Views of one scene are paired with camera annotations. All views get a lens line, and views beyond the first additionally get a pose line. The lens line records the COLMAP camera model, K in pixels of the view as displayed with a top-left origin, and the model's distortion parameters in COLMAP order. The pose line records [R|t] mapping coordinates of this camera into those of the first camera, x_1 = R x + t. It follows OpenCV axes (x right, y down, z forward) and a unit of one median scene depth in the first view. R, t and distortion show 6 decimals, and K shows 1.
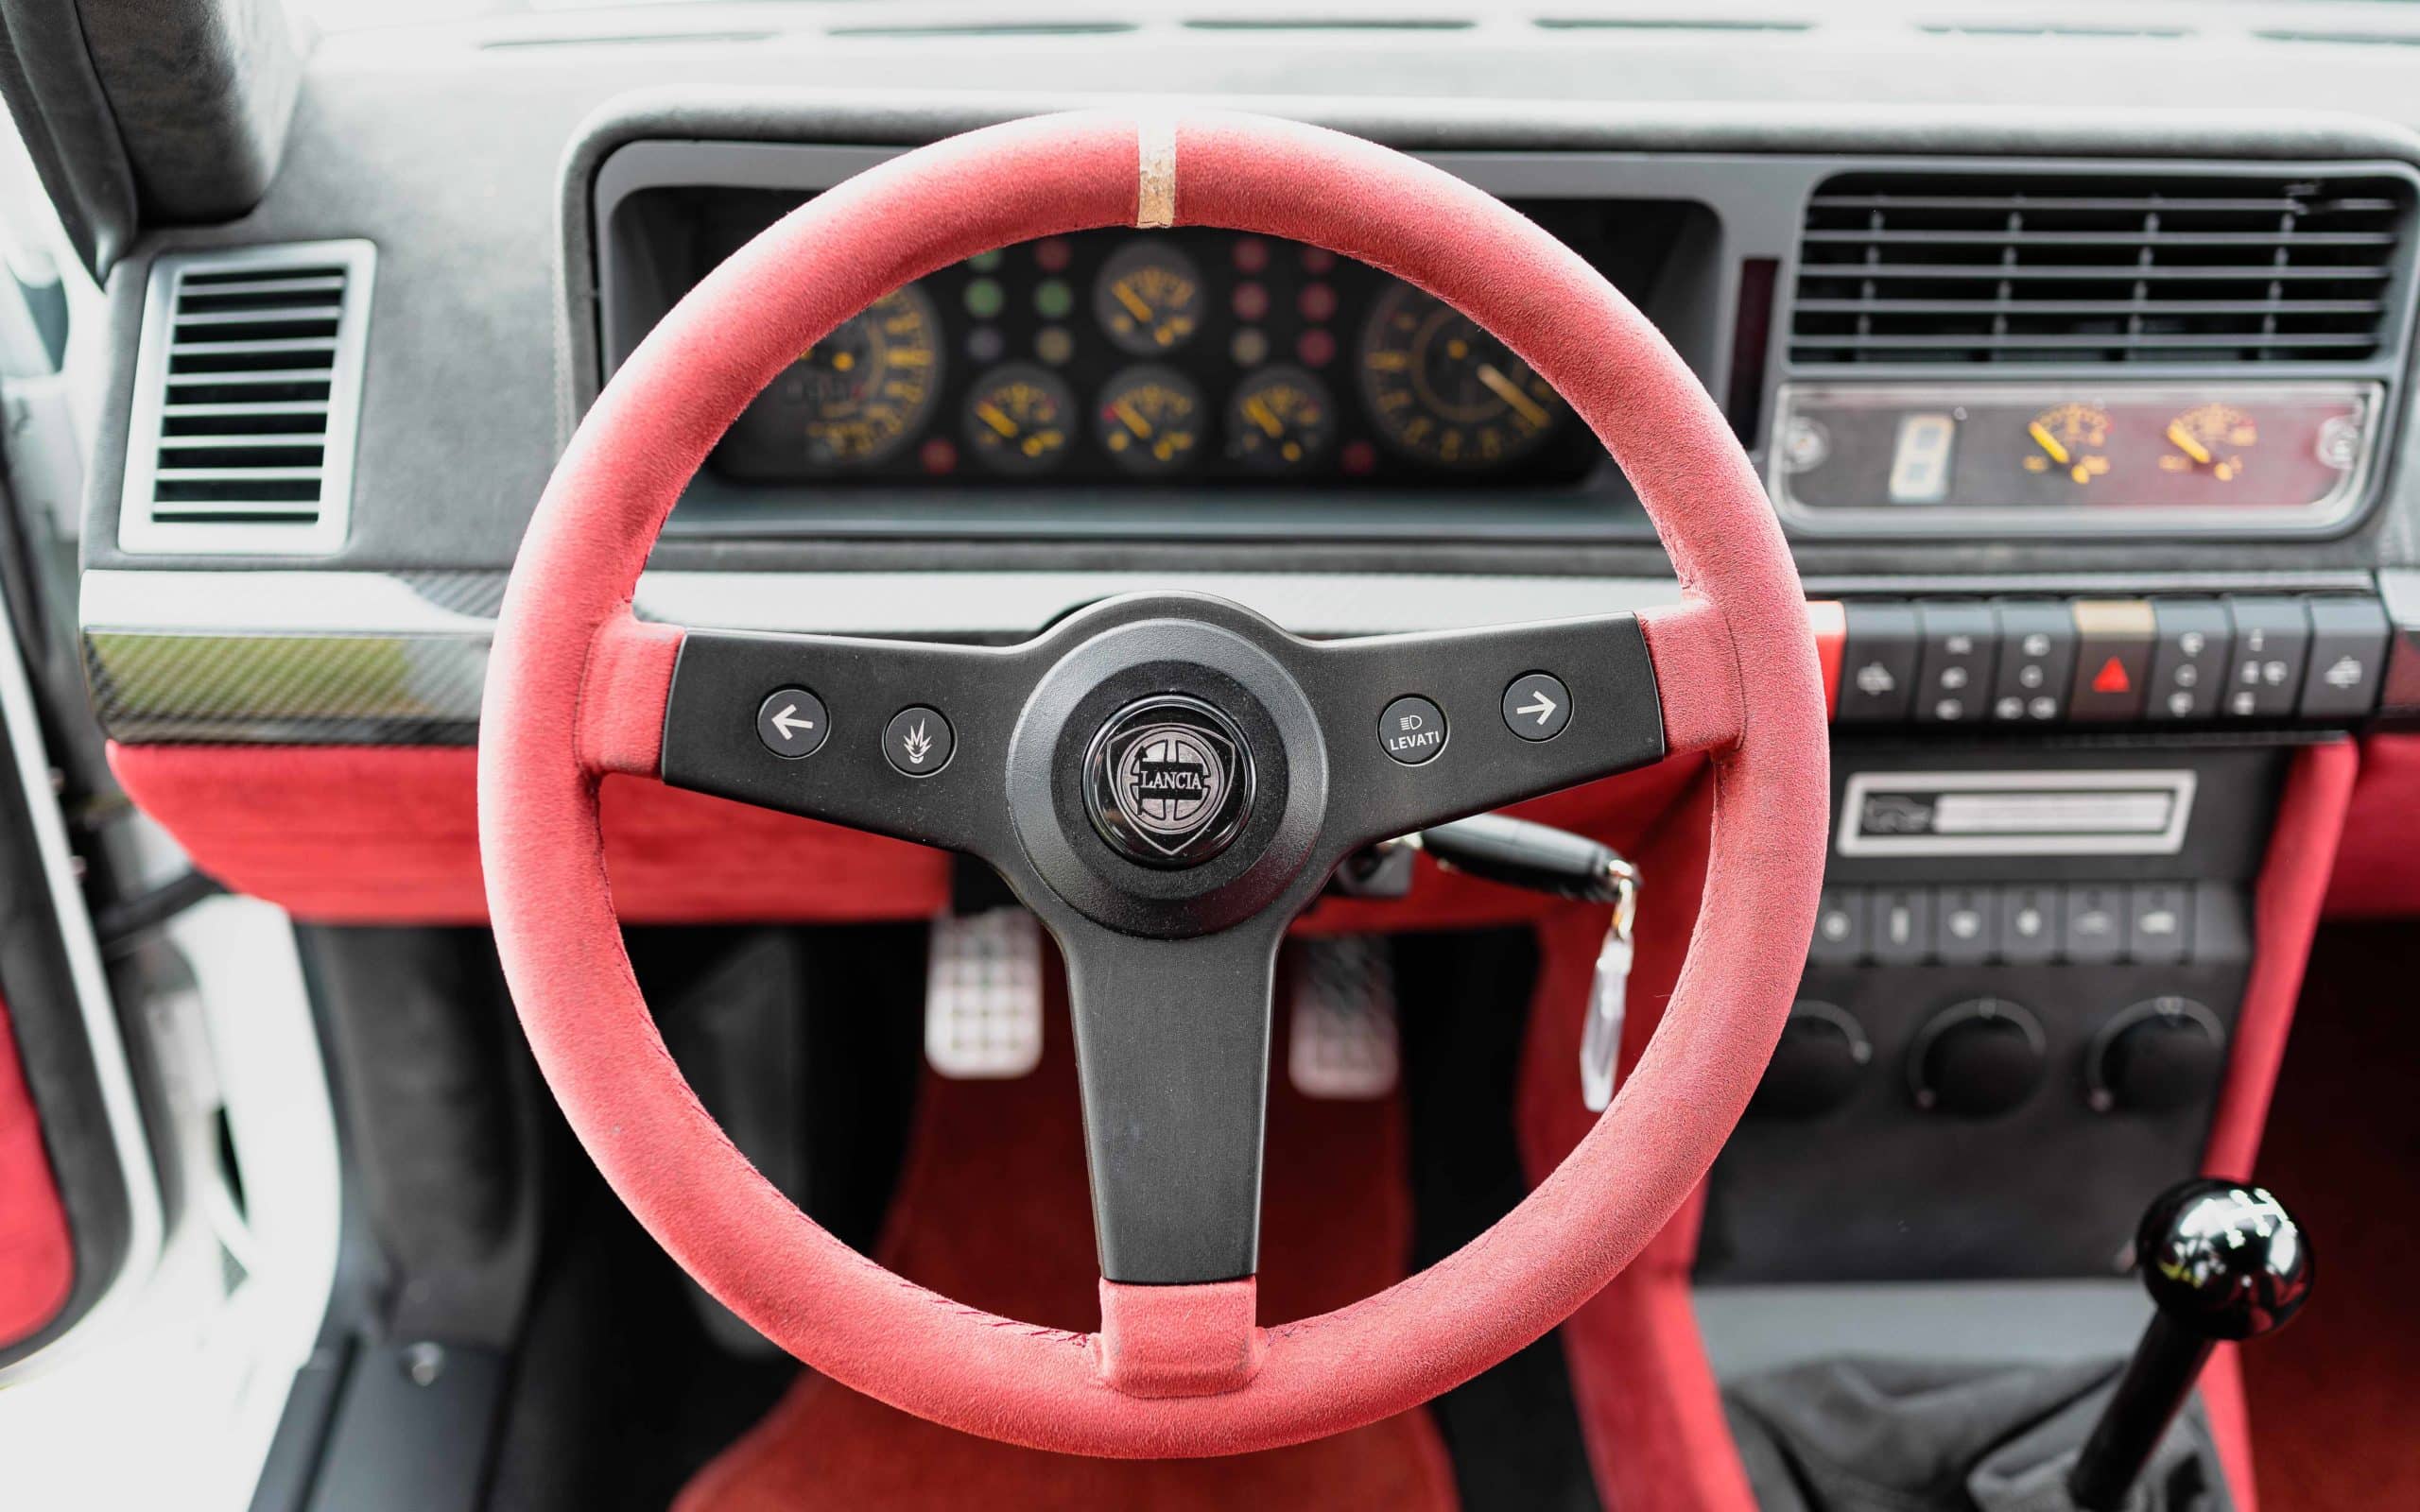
lens RADIAL K [[2287.4, 0, 1212.8], [0, 2287.4, 750.6], [0, 0, 1]] dist [0.083025, 0.000000]
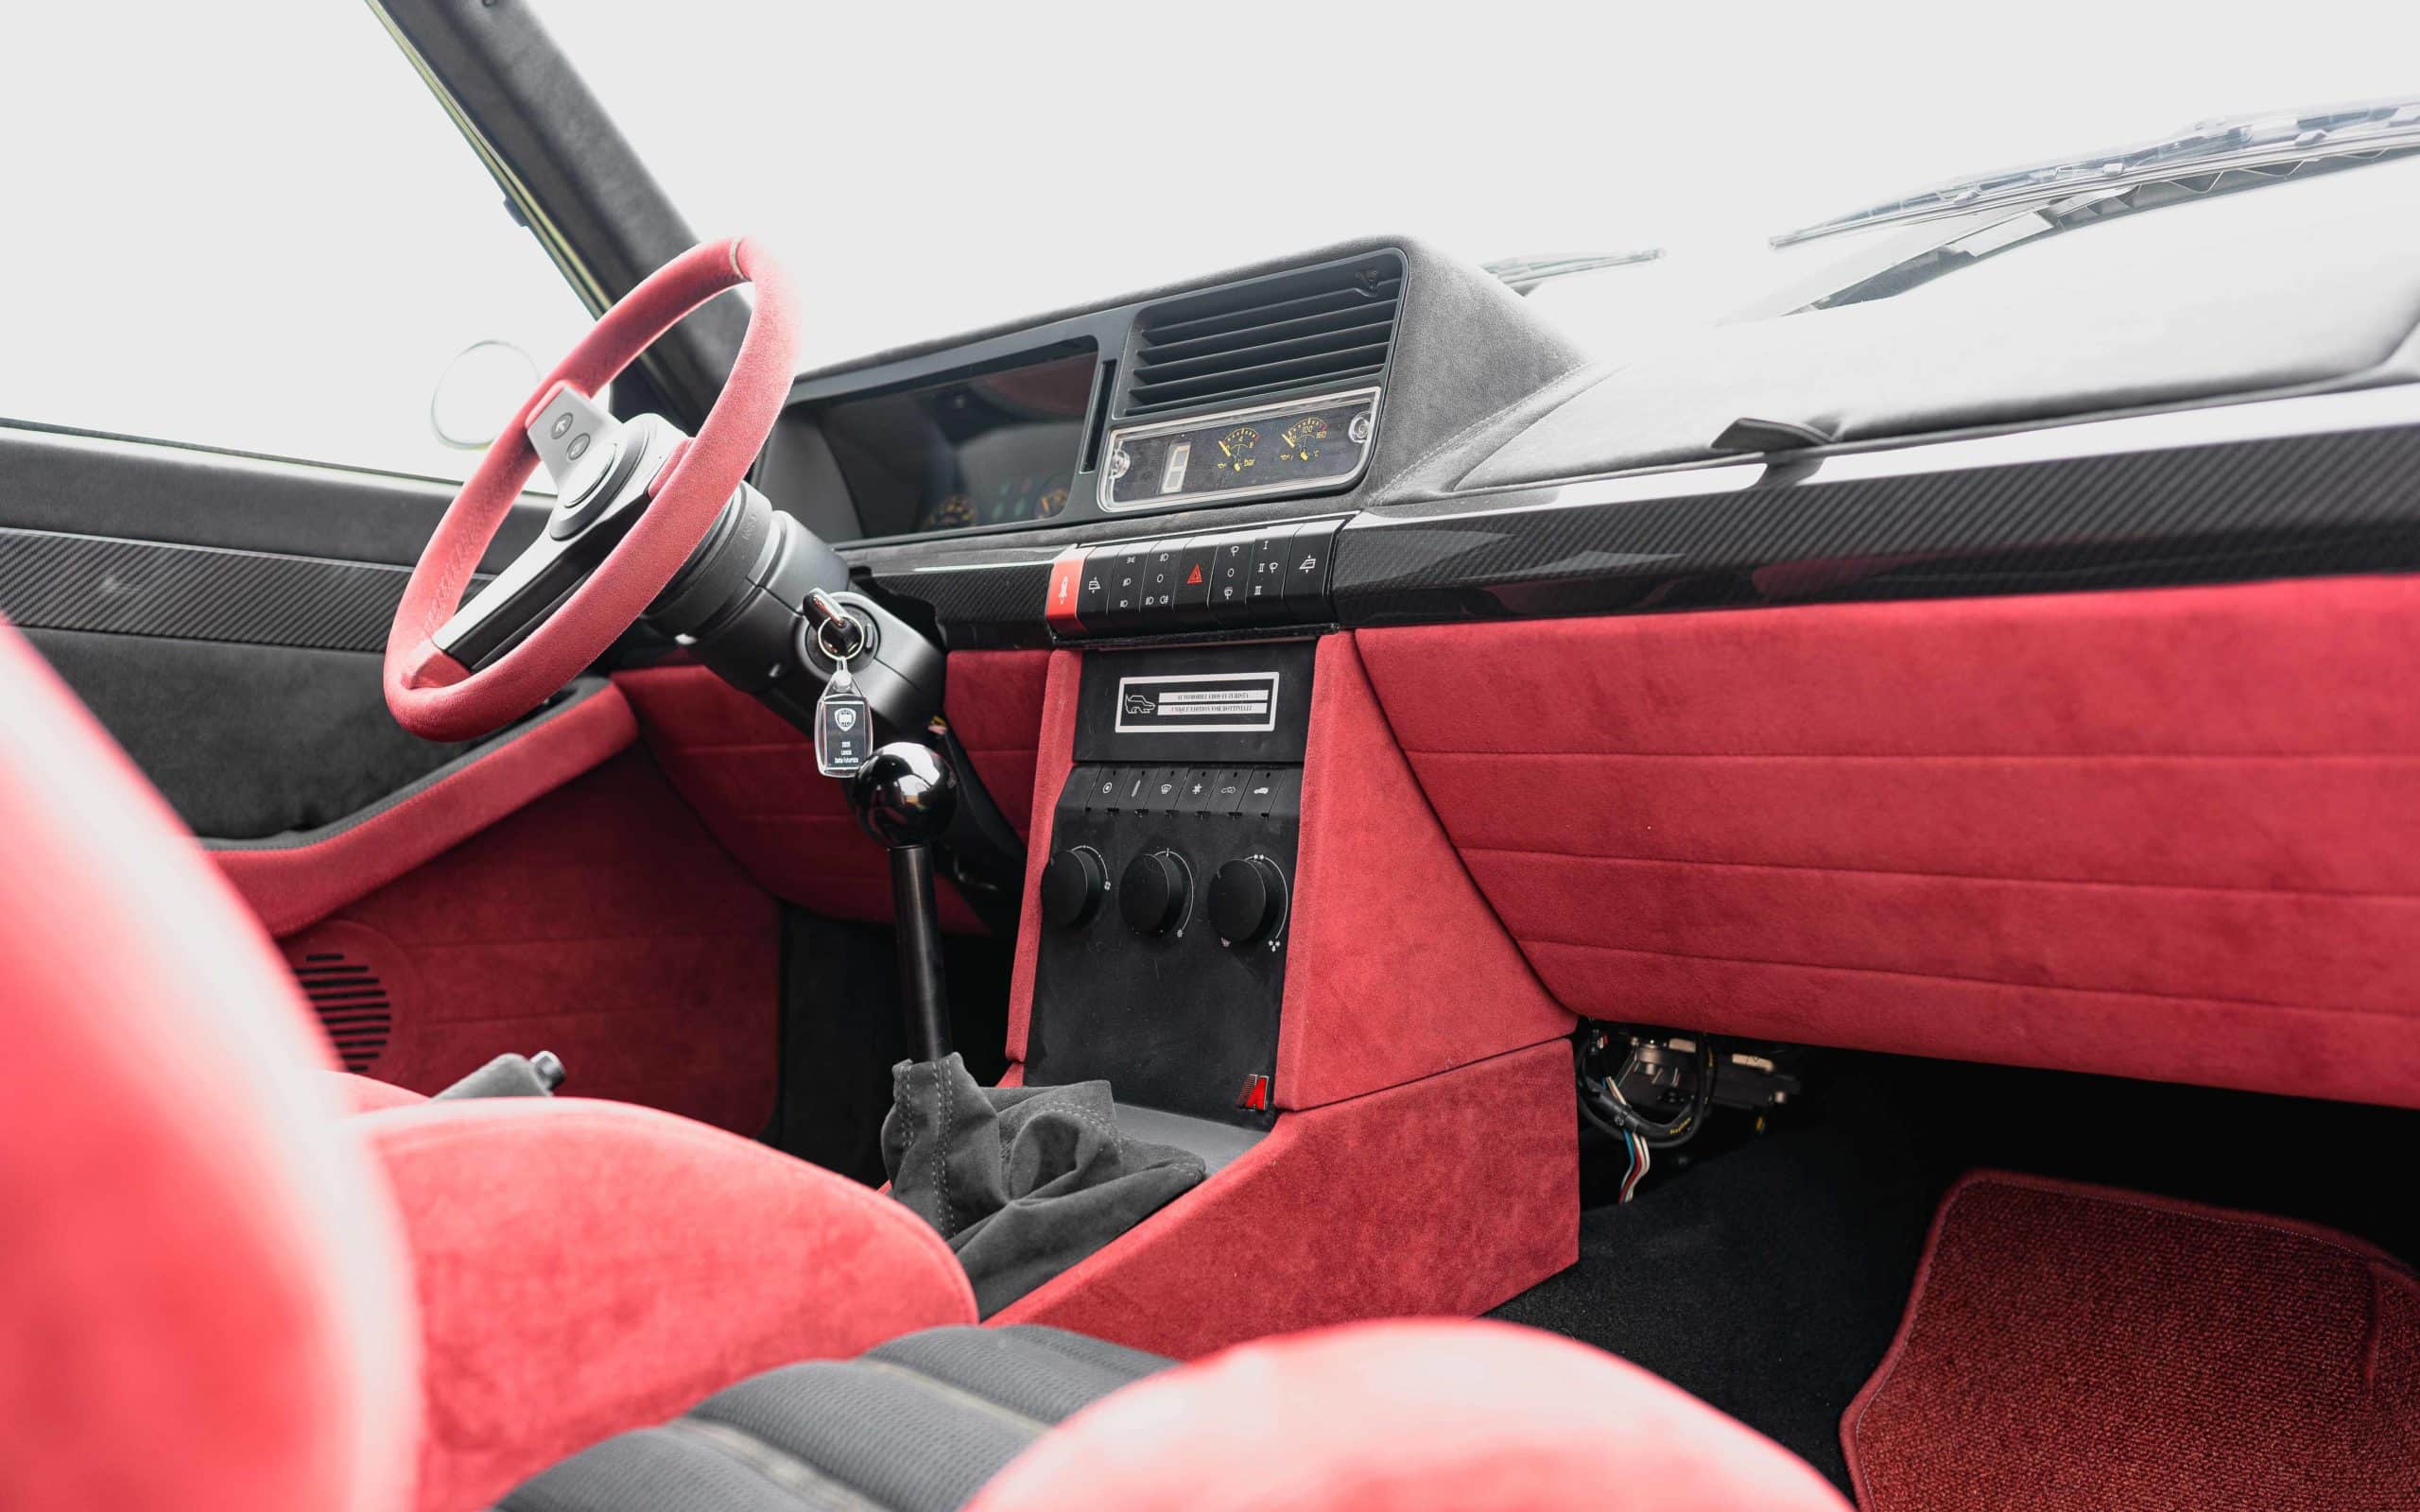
lens RADIAL K [[2287.4, 0, 1210.1], [0, 2287.4, 753.1], [0, 0, 1]] dist [0.083025, 0.000000]
pose [[0.588138, -0.042696, -0.807633, 1.541131], [-0.413815, 0.842100, -0.345868, 0.553207], [0.694875, 0.537629, 0.477602, 0.373256]]
